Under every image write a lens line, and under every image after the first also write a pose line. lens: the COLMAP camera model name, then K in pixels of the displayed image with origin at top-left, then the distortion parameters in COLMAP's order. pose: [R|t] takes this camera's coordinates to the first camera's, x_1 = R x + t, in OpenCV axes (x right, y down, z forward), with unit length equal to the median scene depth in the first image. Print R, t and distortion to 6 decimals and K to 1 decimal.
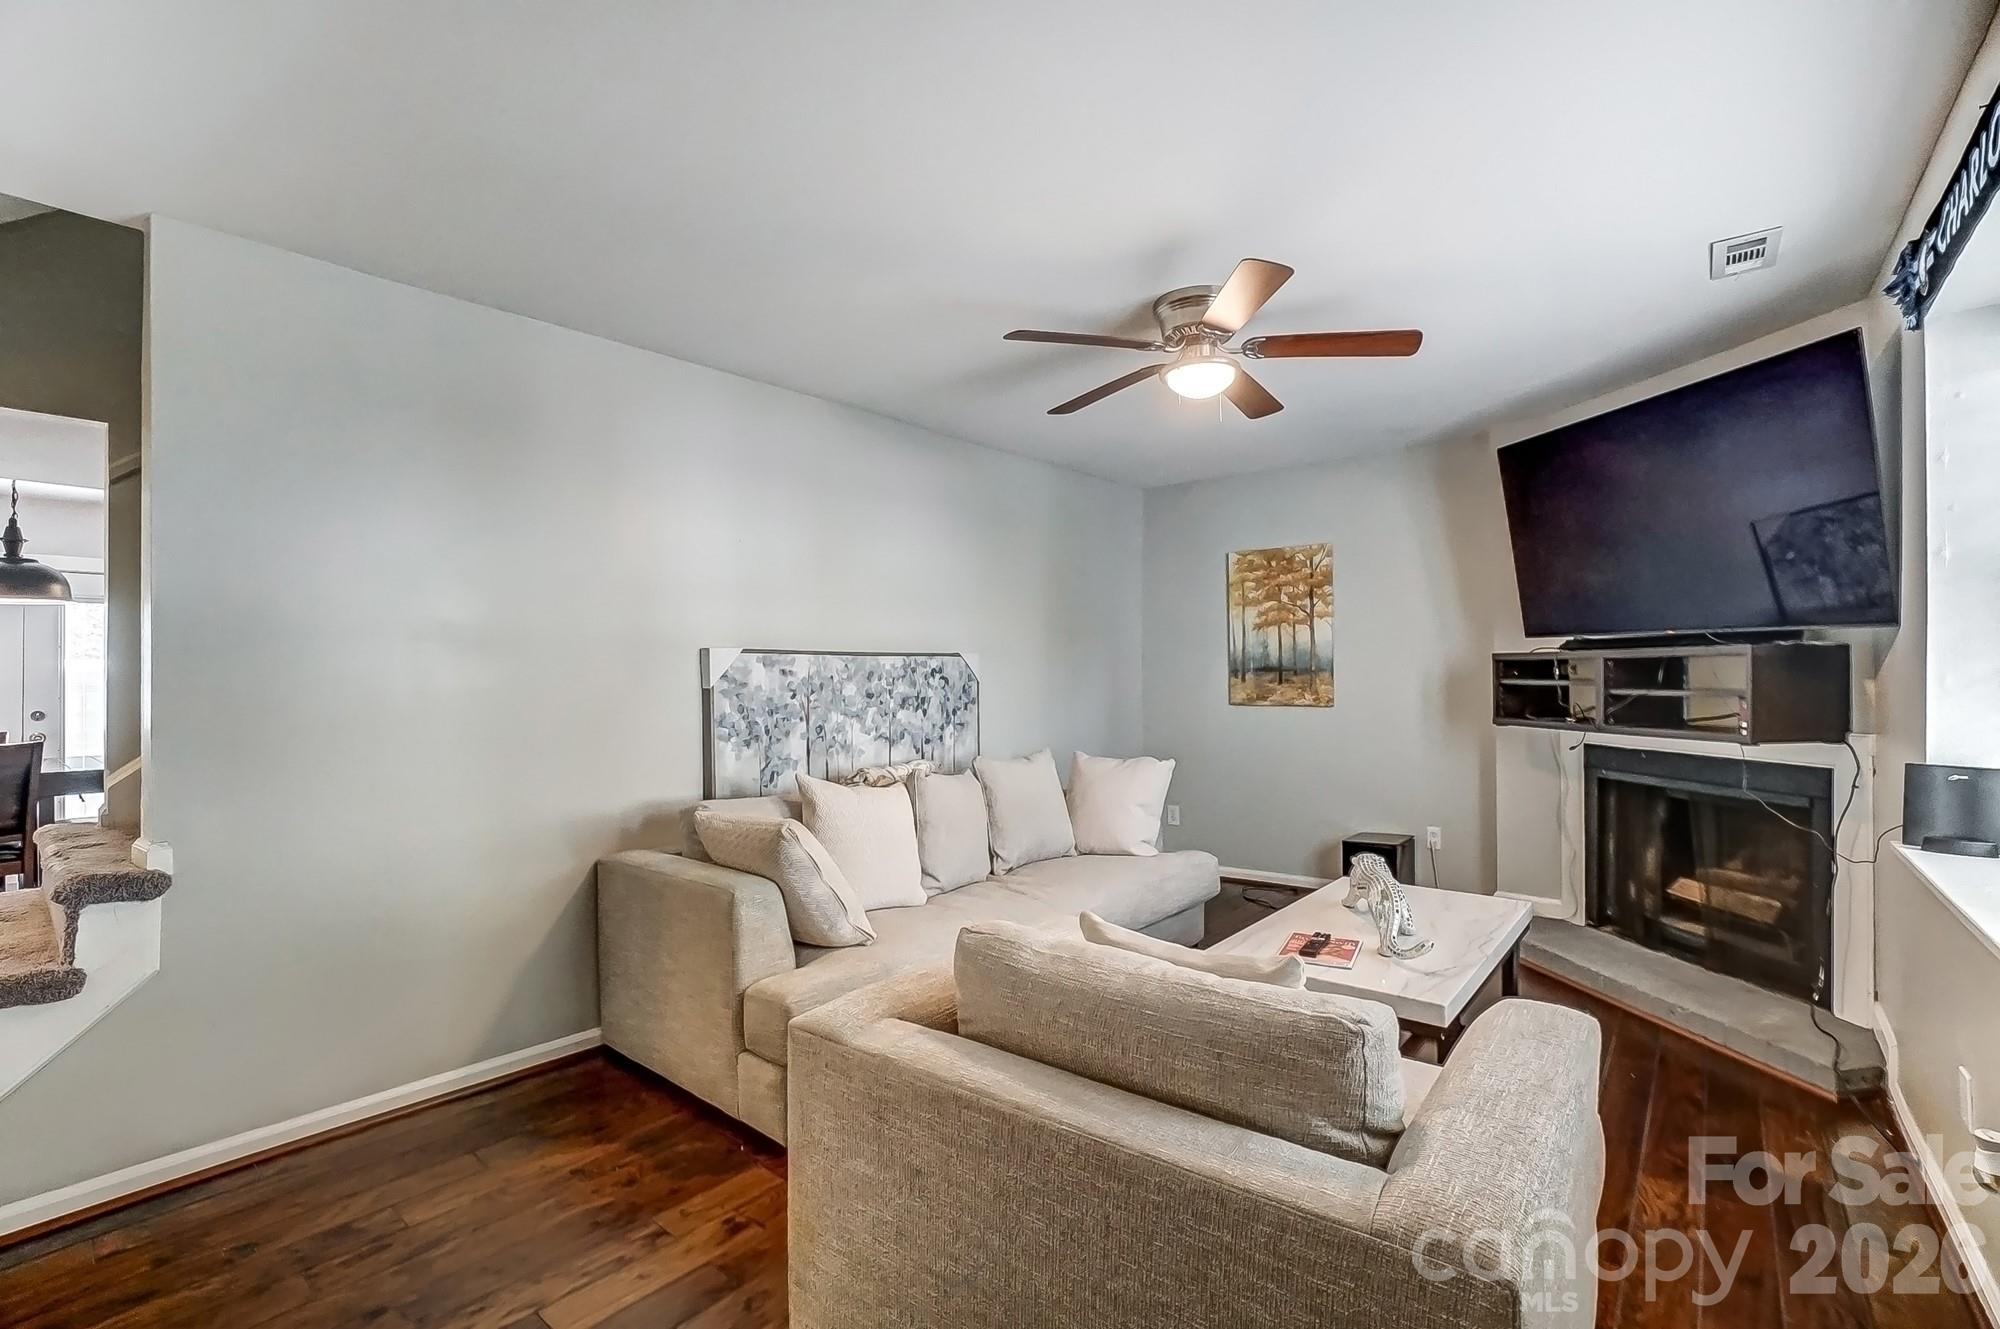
lens RADIAL K [[924.7, 0, 1003.8], [0, 924.7, 672.1], [0, 0, 1]] dist [-0.001815, -0.000136]
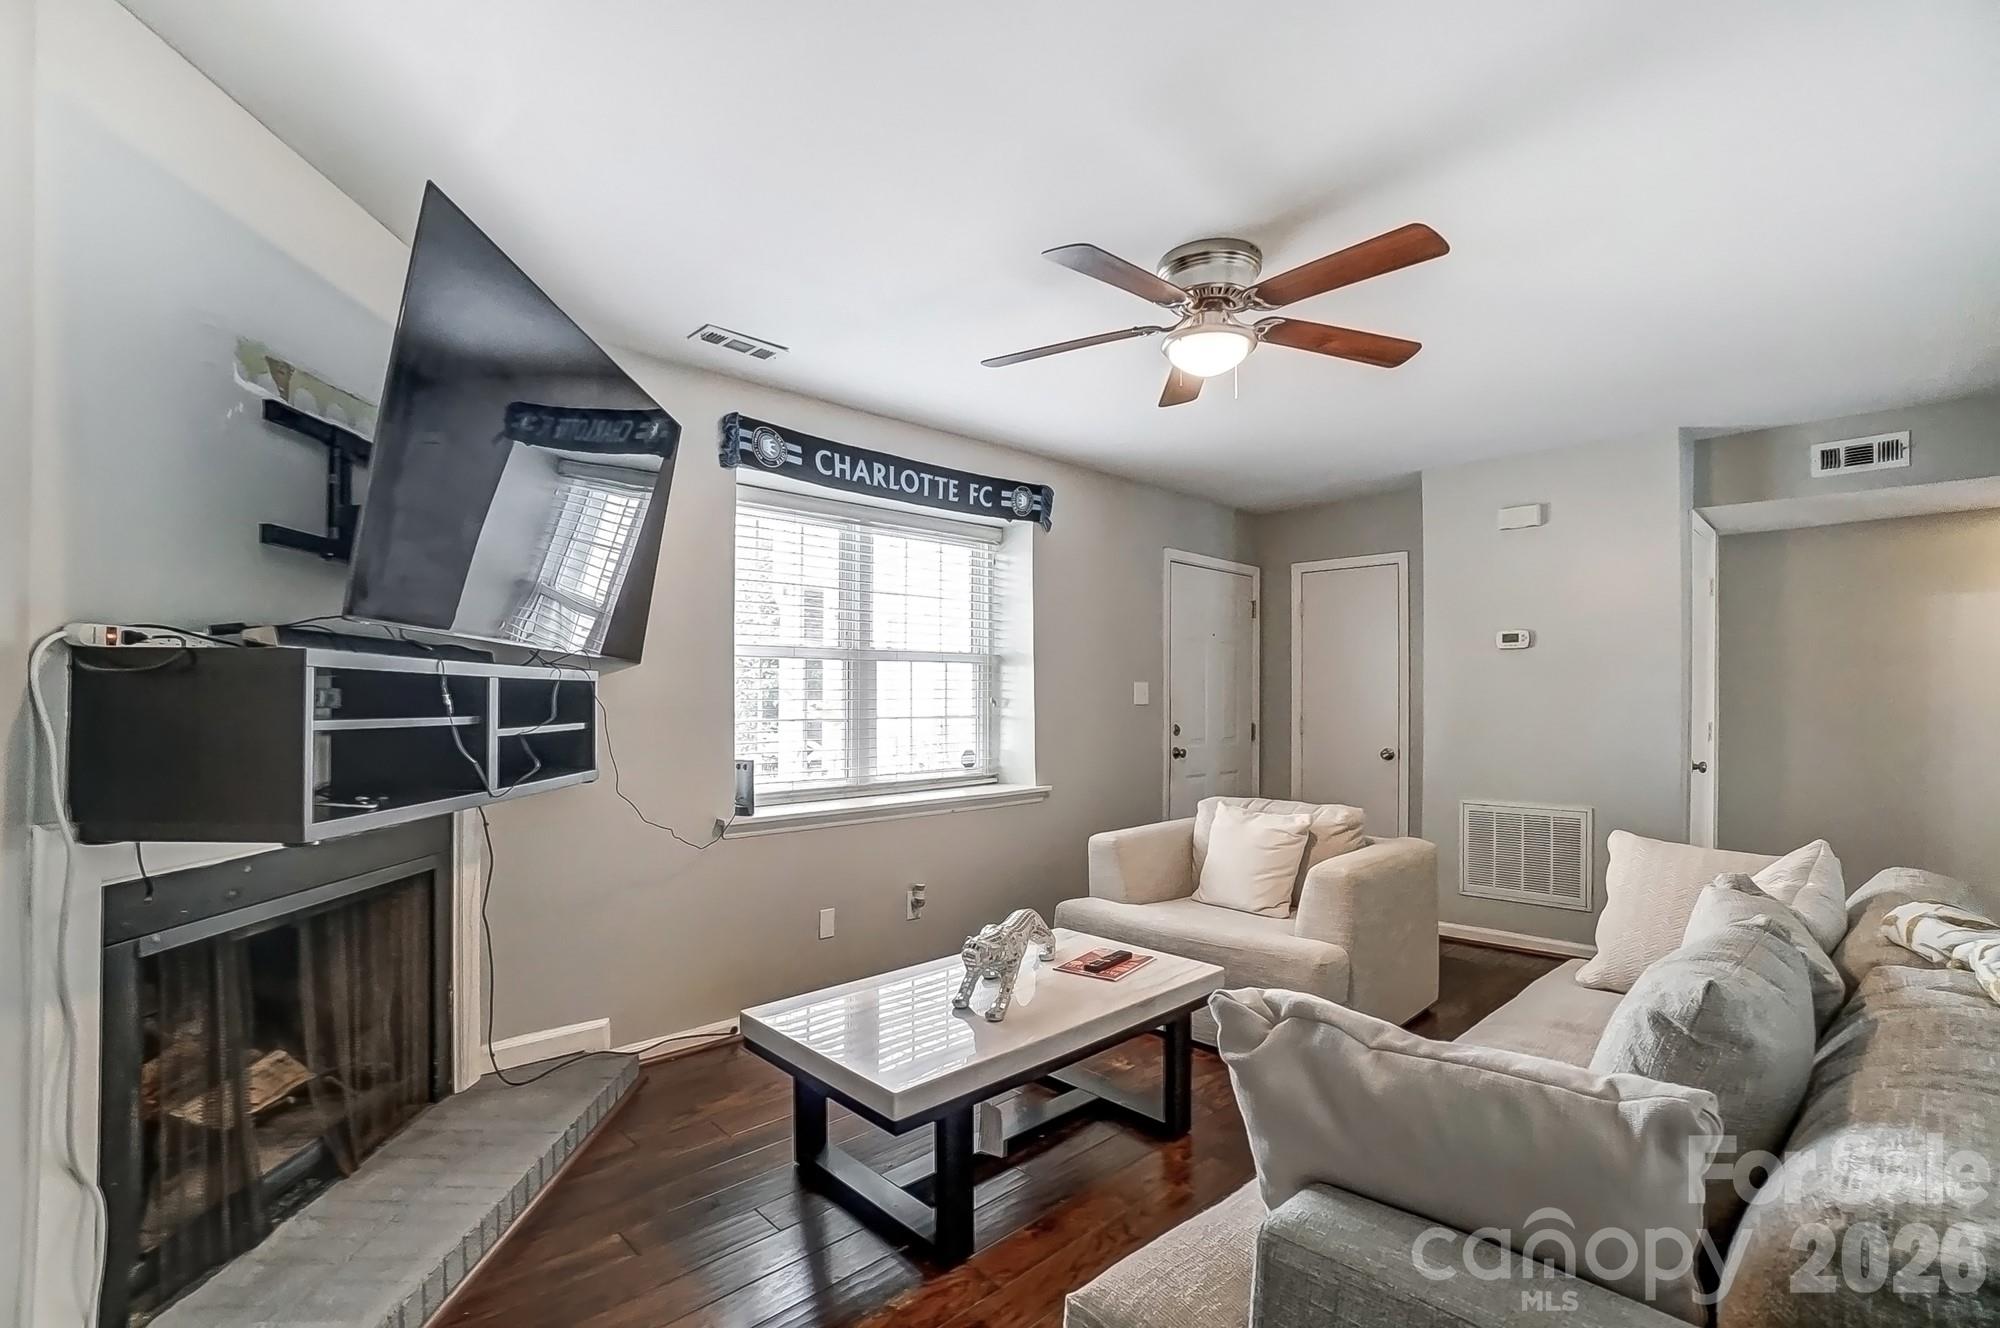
lens RADIAL K [[916.8, 0, 973.6], [0, 916.8, 696.7], [0, 0, 1]] dist [-0.001132, 0.000099]
pose [[-0.987528, 0.004287, 0.157387, 0.167473], [0.003191, 0.999969, -0.007218, 0.002594], [-0.157413, -0.006626, -0.987511, 1.063701]]
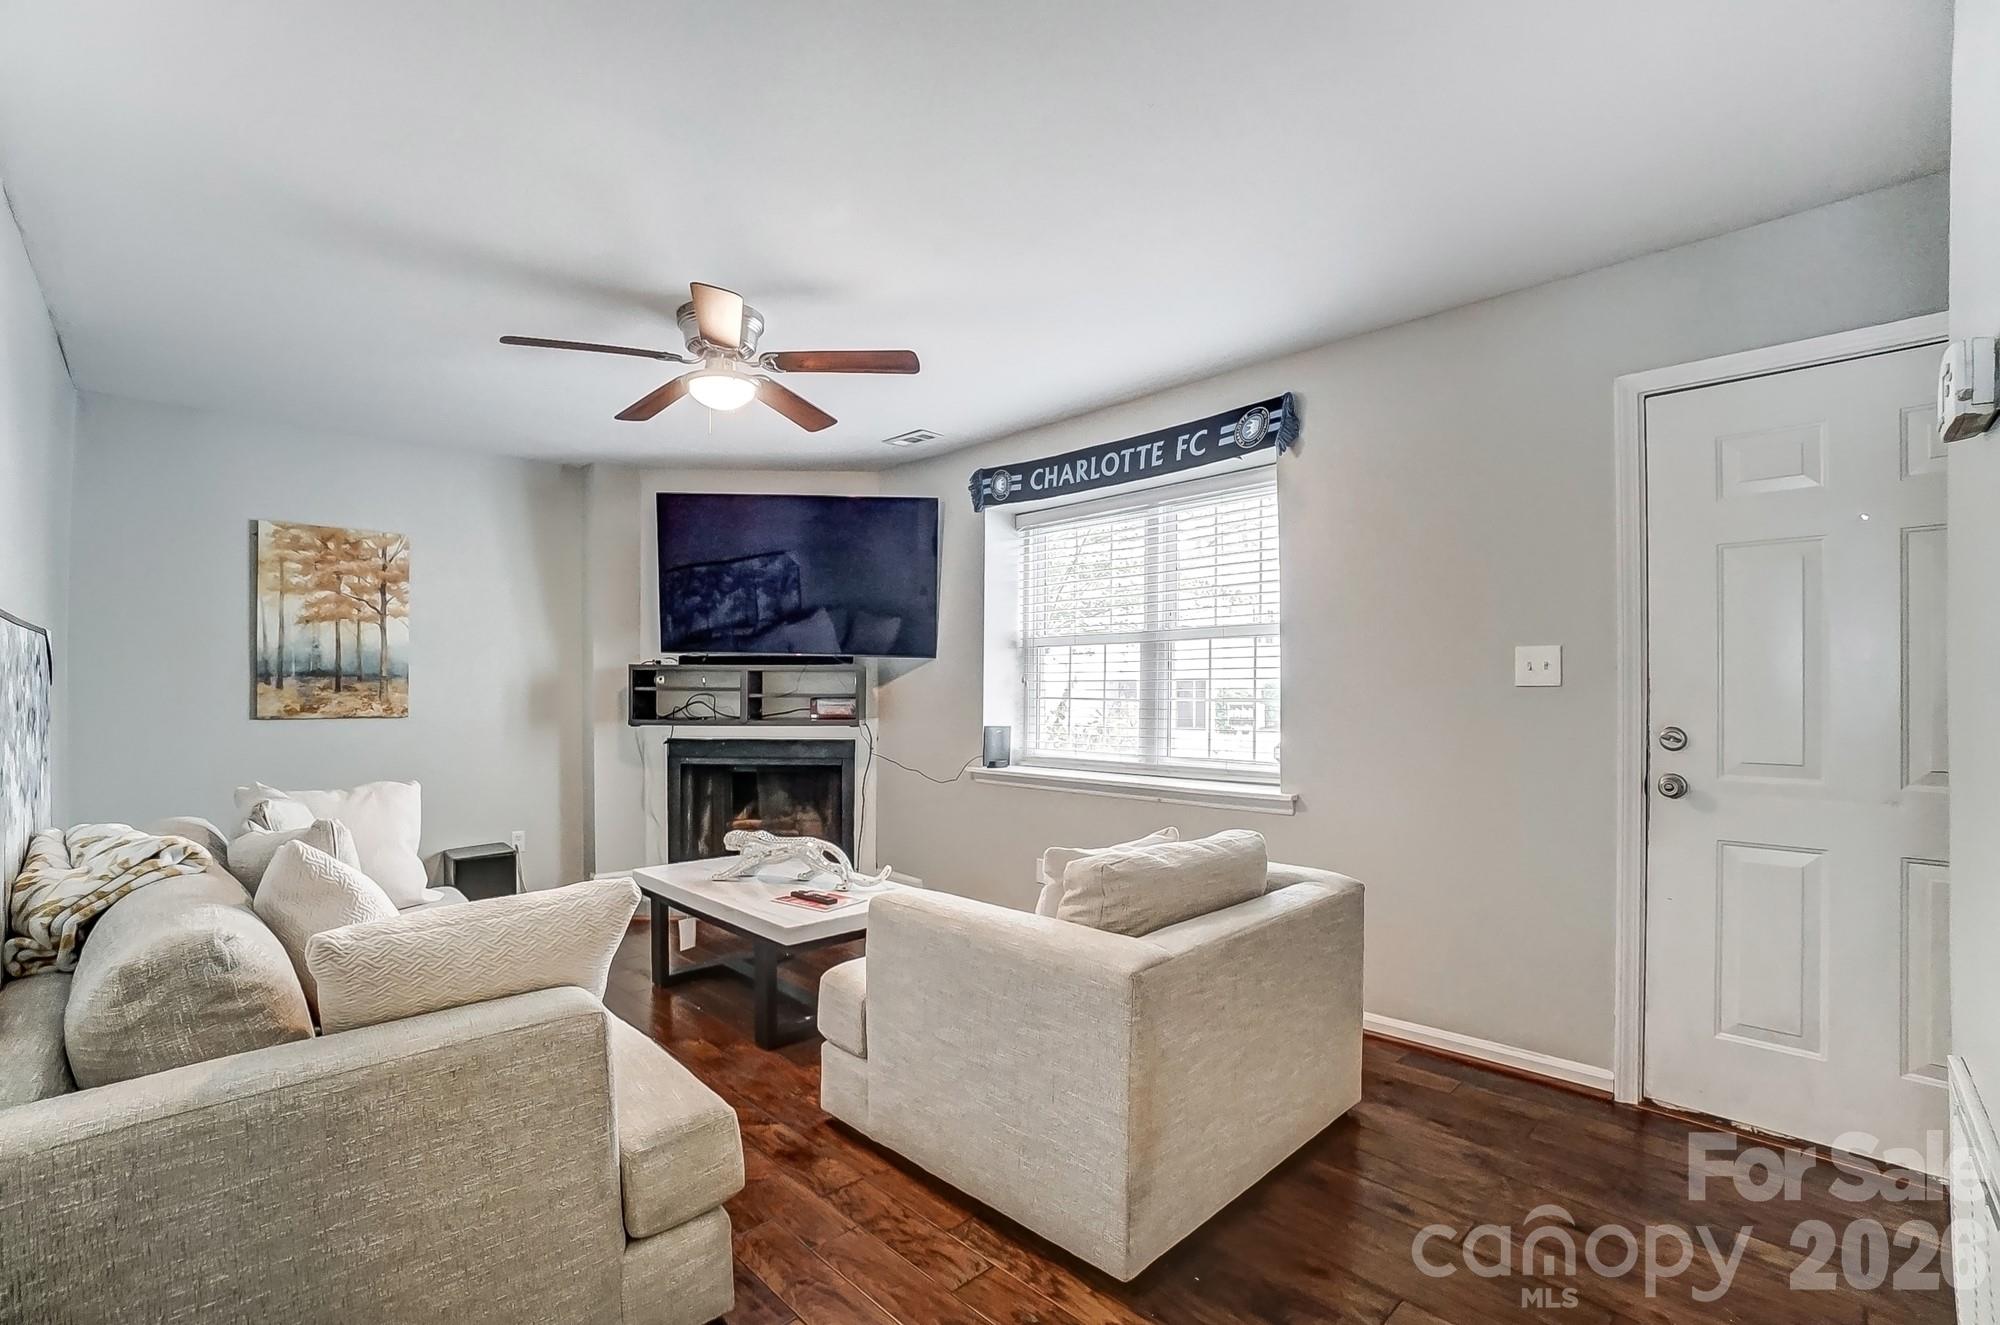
lens RADIAL K [[916.8, 0, 973.6], [0, 916.8, 695.2], [0, 0, 1]] dist [-0.001132, 0.000099]
pose [[0.149969, -0.000125, 0.988691, -0.438072], [-0.006121, 0.999981, 0.001055, 0.011639], [-0.988672, -0.006210, 0.149965, 0.318760]]
